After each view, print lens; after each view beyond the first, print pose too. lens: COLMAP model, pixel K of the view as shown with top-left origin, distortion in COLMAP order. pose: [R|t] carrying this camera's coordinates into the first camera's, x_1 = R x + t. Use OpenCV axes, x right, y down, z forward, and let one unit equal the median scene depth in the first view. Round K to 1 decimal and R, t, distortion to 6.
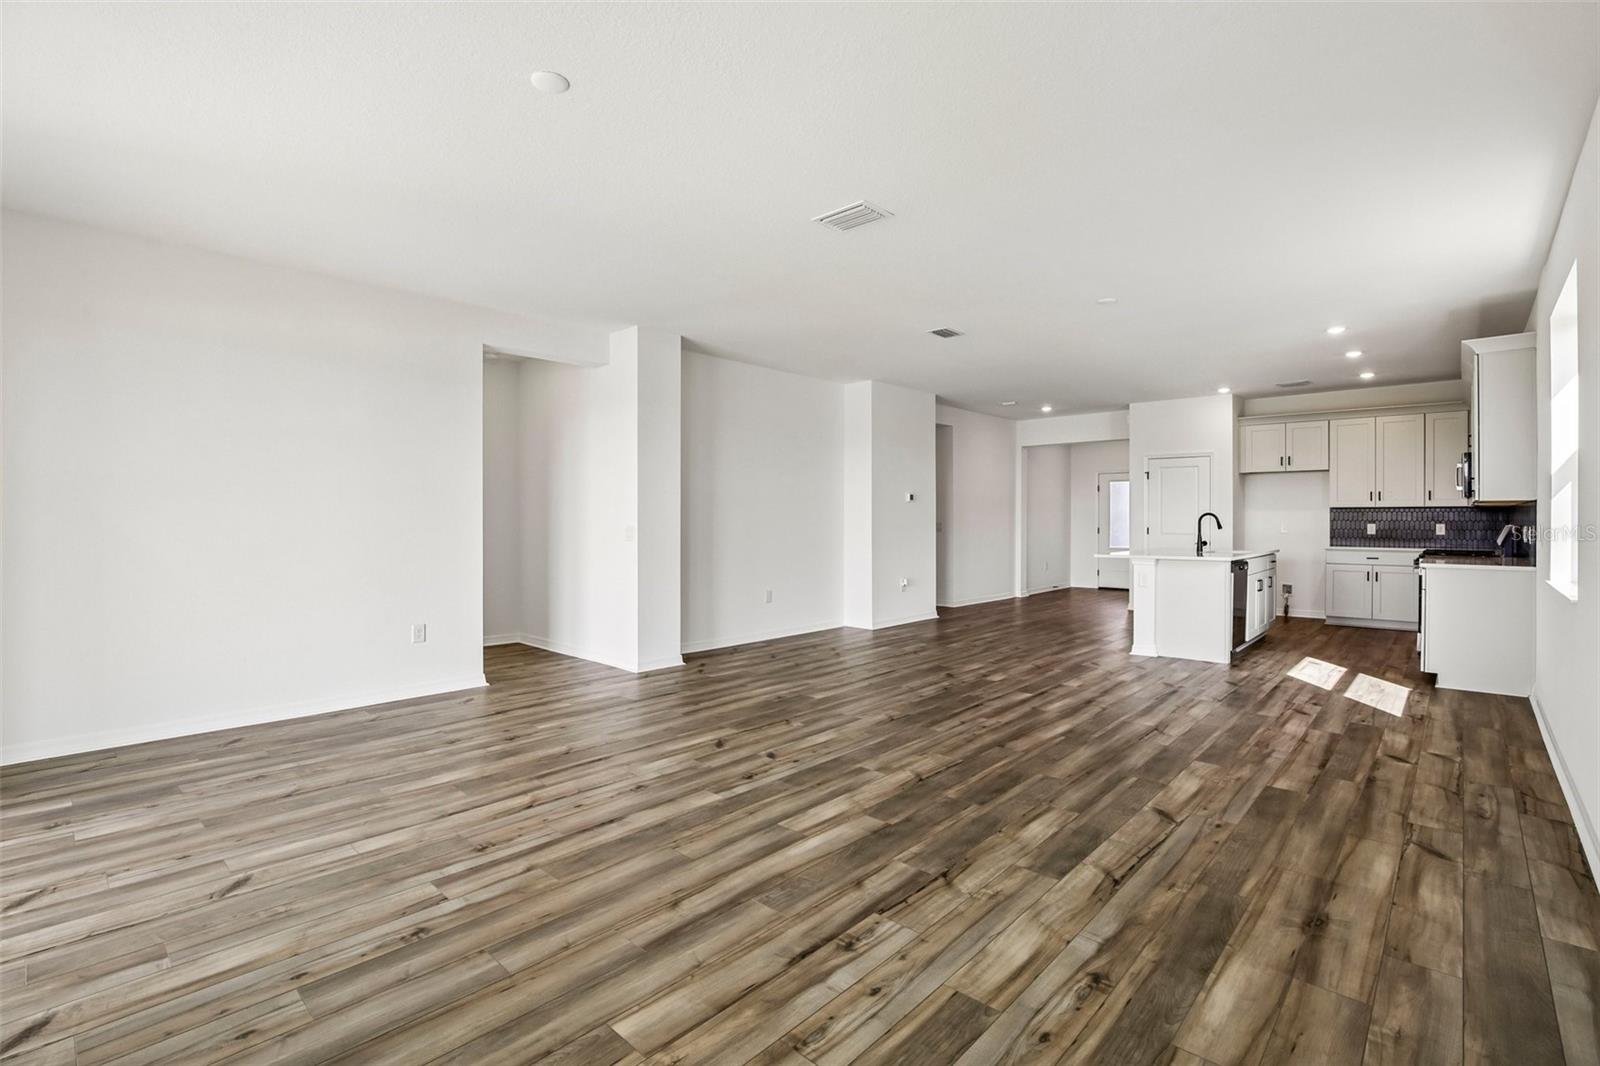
lens RADIAL K [[732.2, 0, 812.0], [0, 732.2, 522.1], [0, 0, 1]] dist [-0.039351, 0.008677]
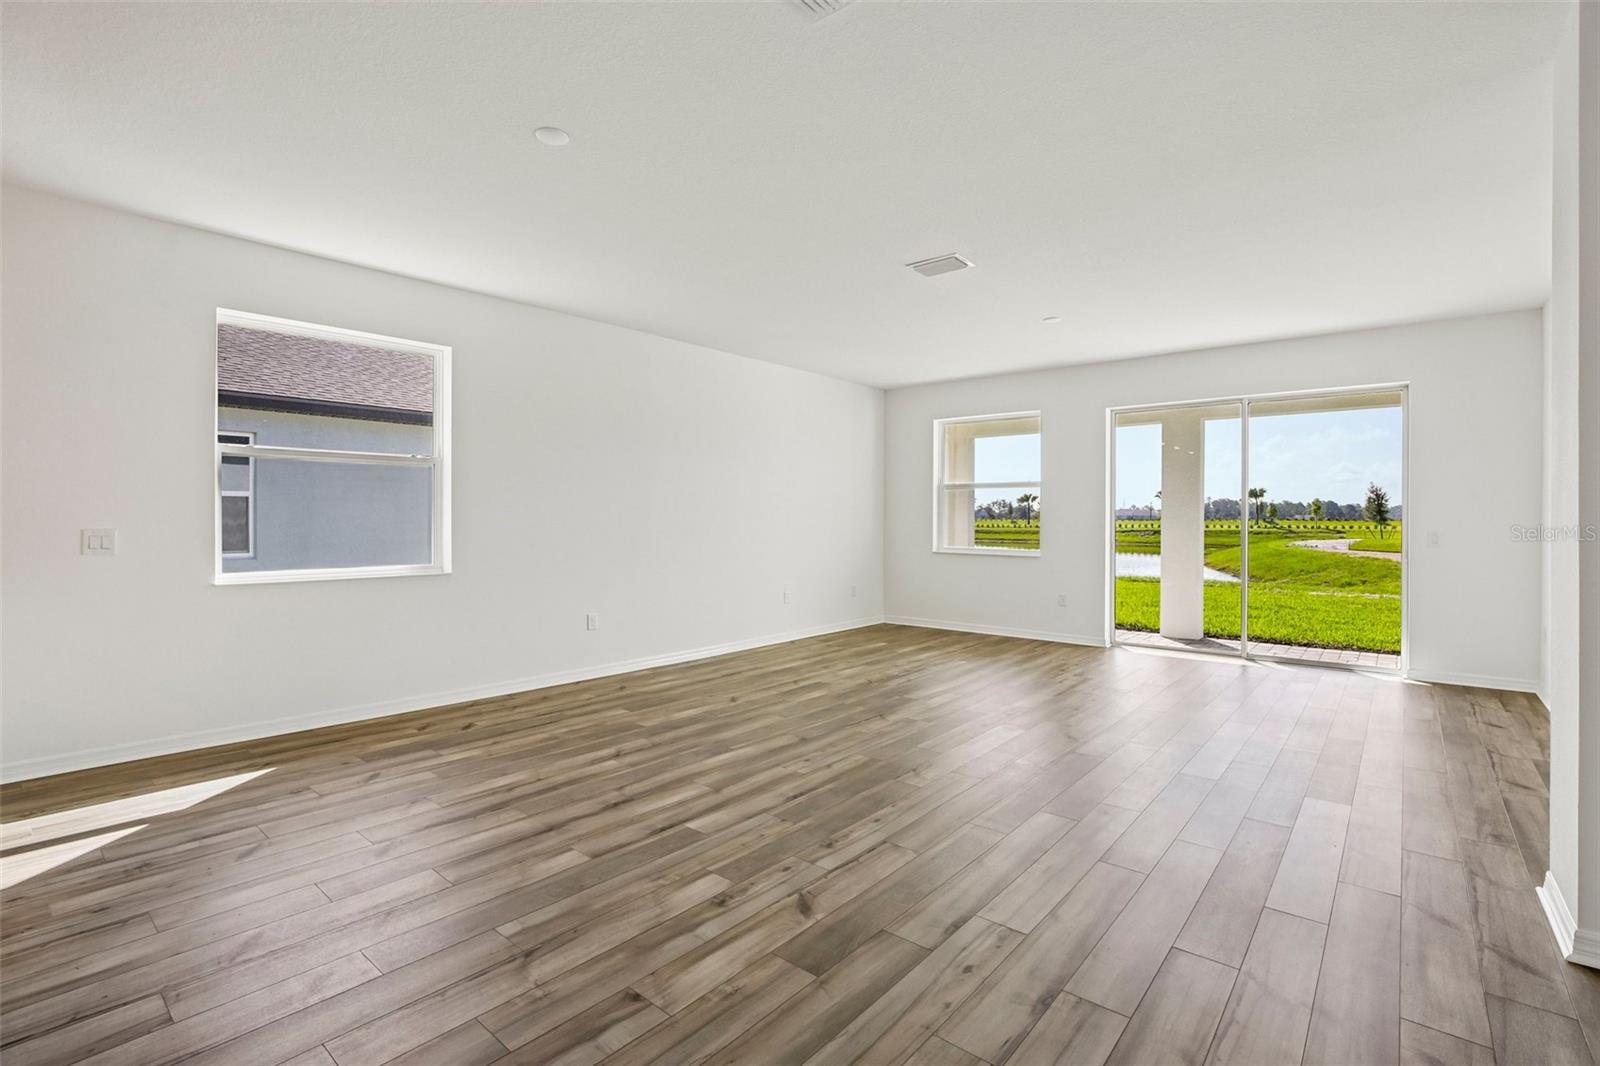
lens RADIAL K [[732.2, 0, 812.0], [0, 732.2, 522.1], [0, 0, 1]] dist [-0.039351, 0.008677]
pose [[-0.998918, -0.002966, -0.046414, 0.283674], [-0.003416, 0.999948, 0.009601, -0.012269], [0.046384, 0.009749, -0.998876, 1.948928]]
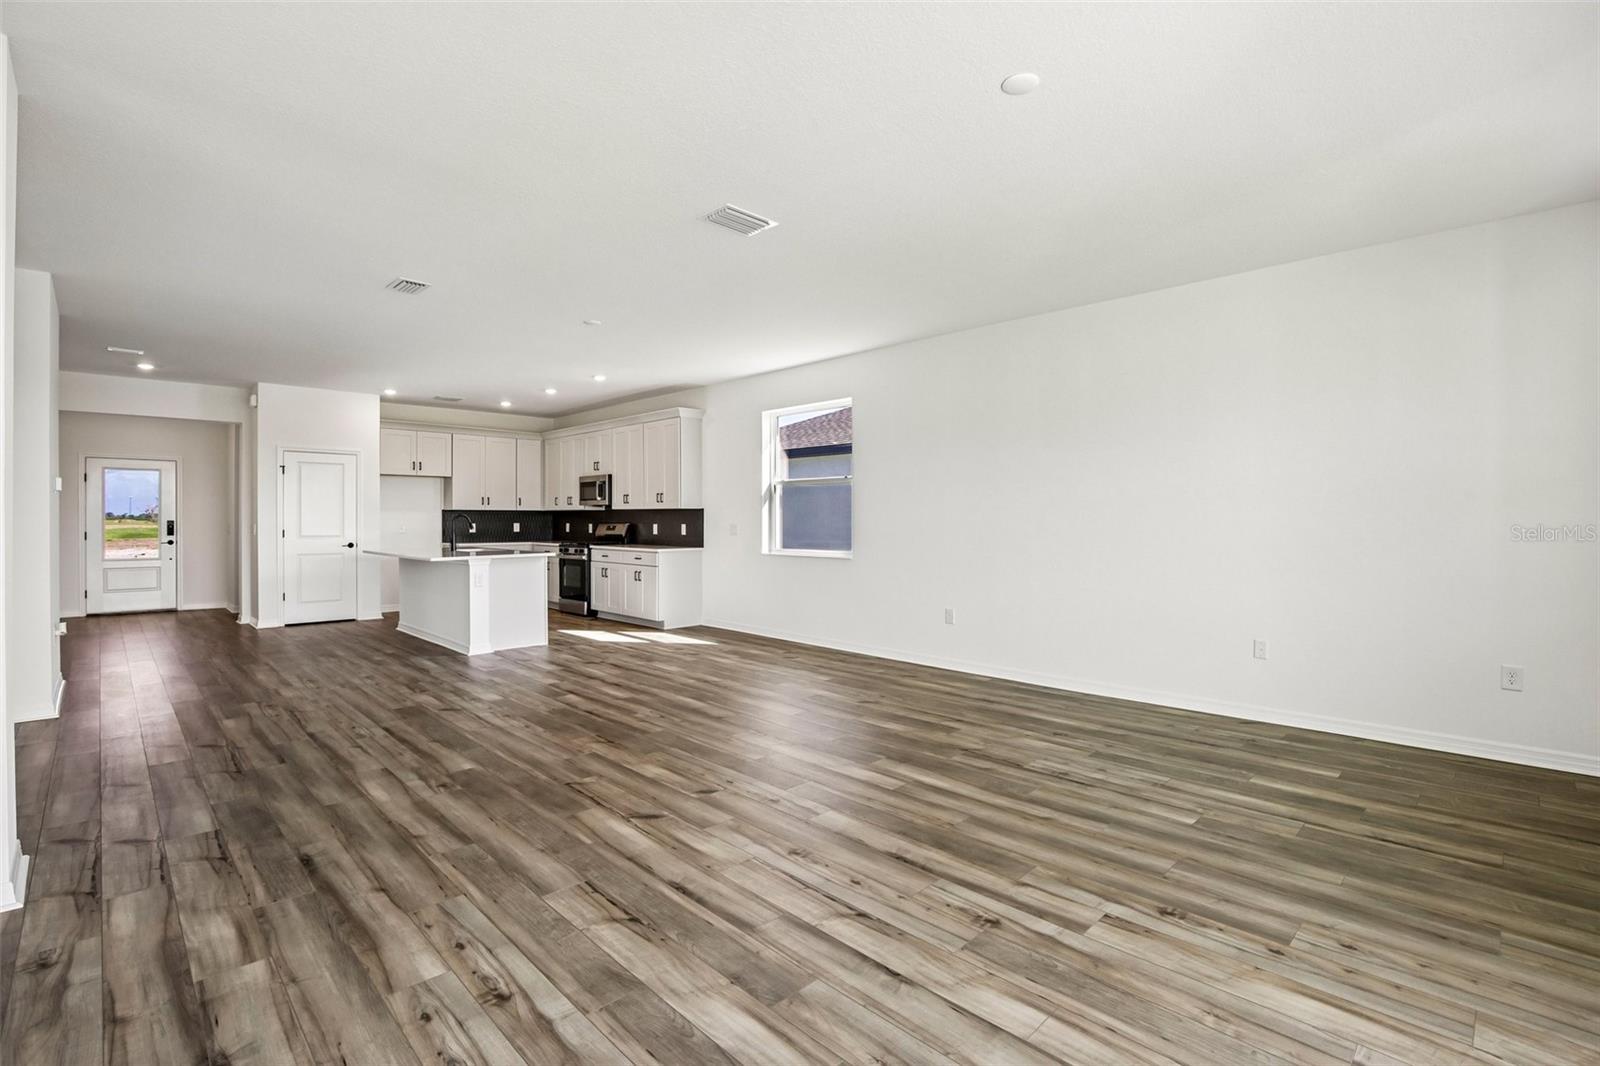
lens RADIAL K [[732.2, 0, 812.0], [0, 732.2, 522.1], [0, 0, 1]] dist [-0.039351, 0.008677]
pose [[0.046255, -0.004671, 0.998919, -0.846148], [0.005048, 0.999977, 0.004443, -0.005887], [-0.998917, 0.004838, 0.046278, 0.764235]]
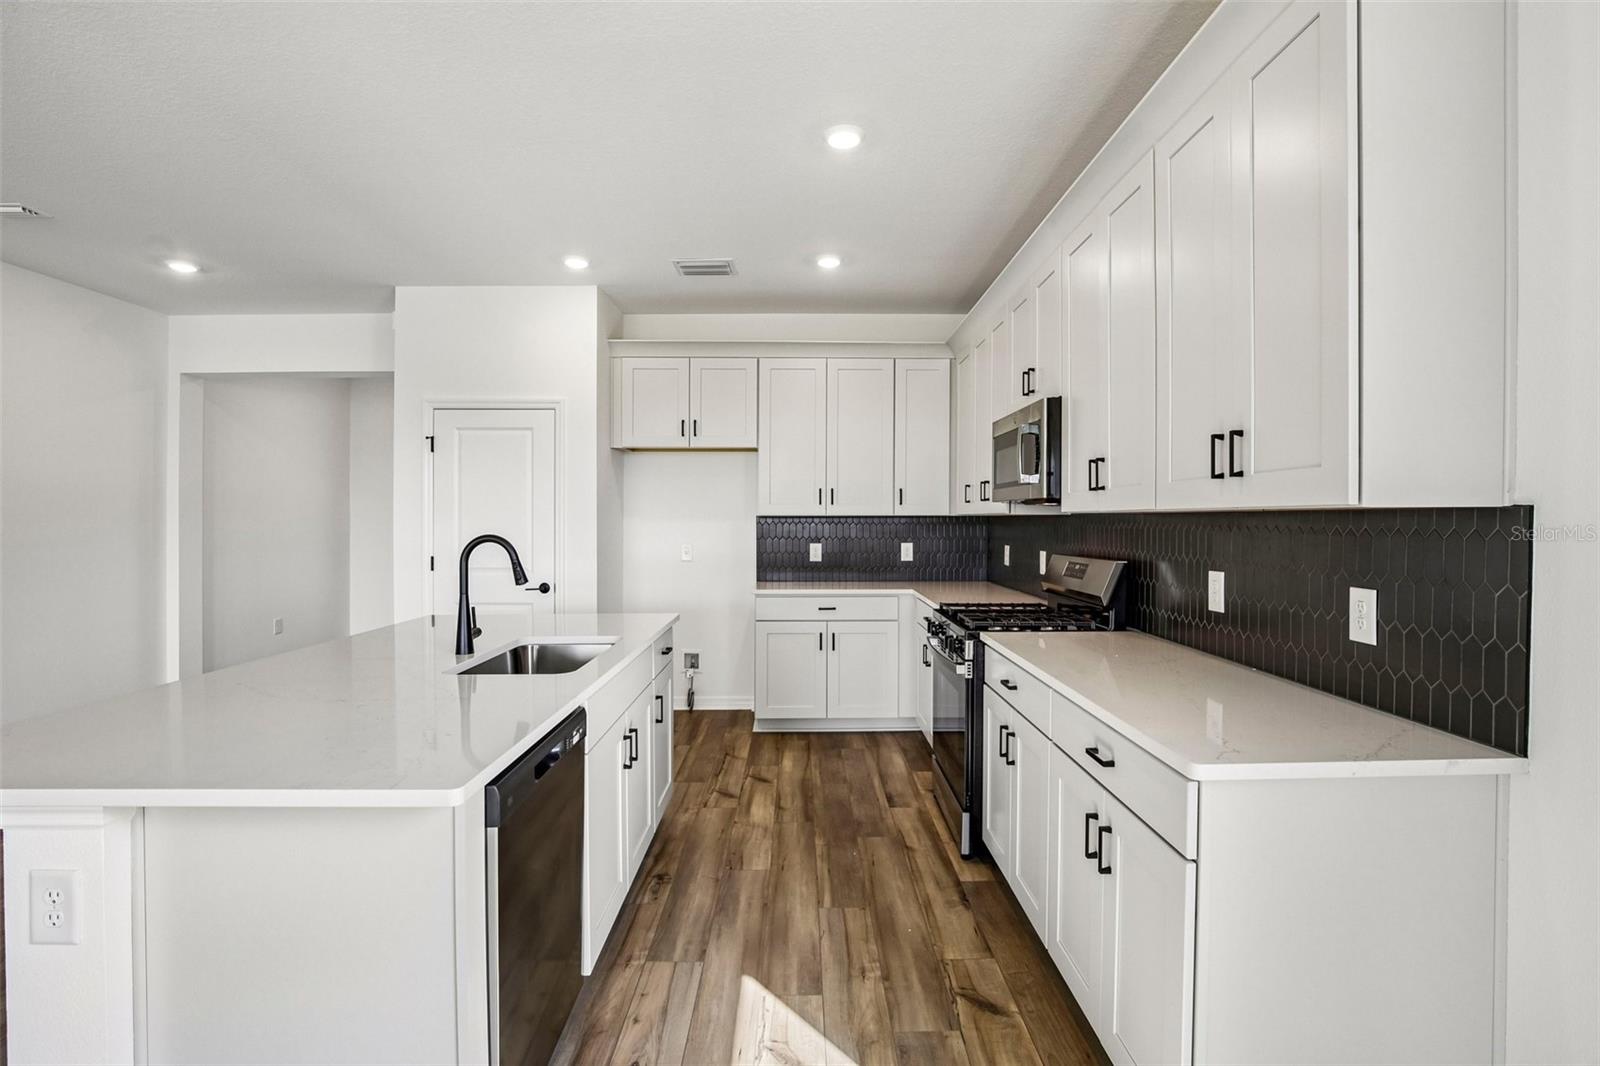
lens RADIAL K [[732.2, 0, 812.0], [0, 732.2, 522.1], [0, 0, 1]] dist [-0.039351, 0.008677]
pose [[0.728901, -0.001431, 0.684617, 0.747570], [0.003119, 0.999994, -0.001231, -0.029961], [-0.684612, 0.003033, 0.728902, 1.151517]]
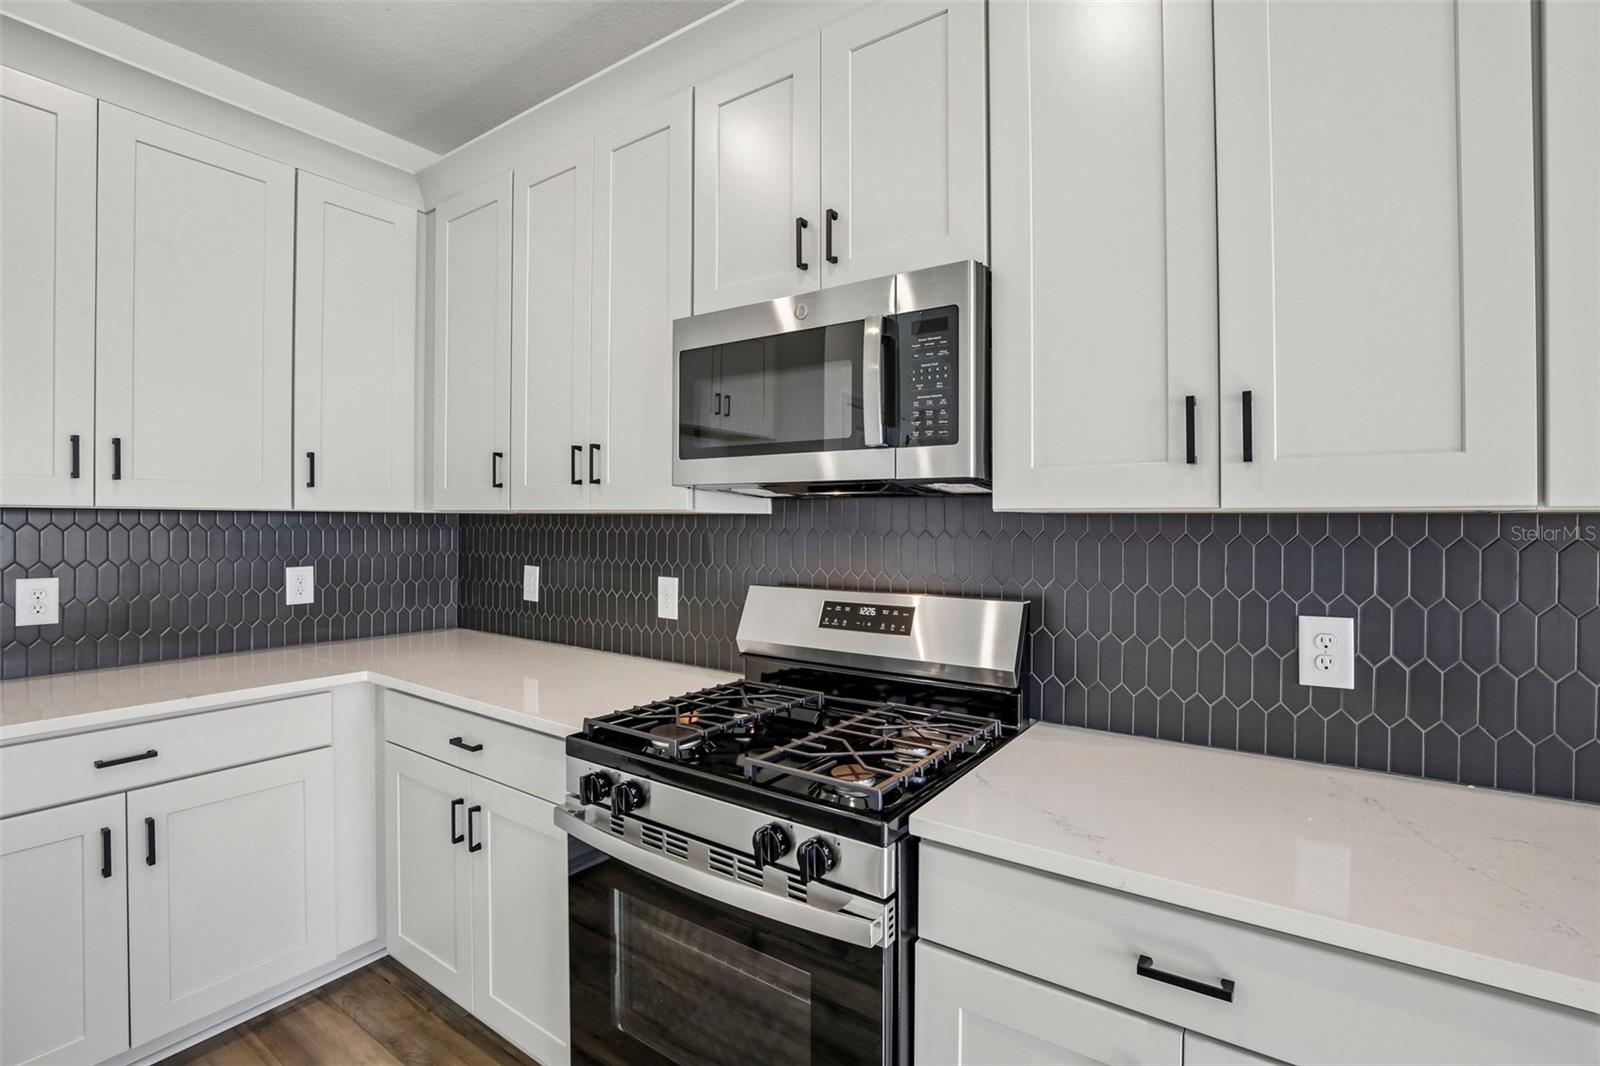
lens RADIAL K [[732.2, 0, 812.0], [0, 732.2, 522.1], [0, 0, 1]] dist [-0.039351, 0.008677]
pose [[-0.137358, -0.000147, 0.990521, 1.069105], [-0.001513, 0.999999, -0.000061, -0.033216], [-0.990520, -0.001508, -0.137358, 1.608186]]
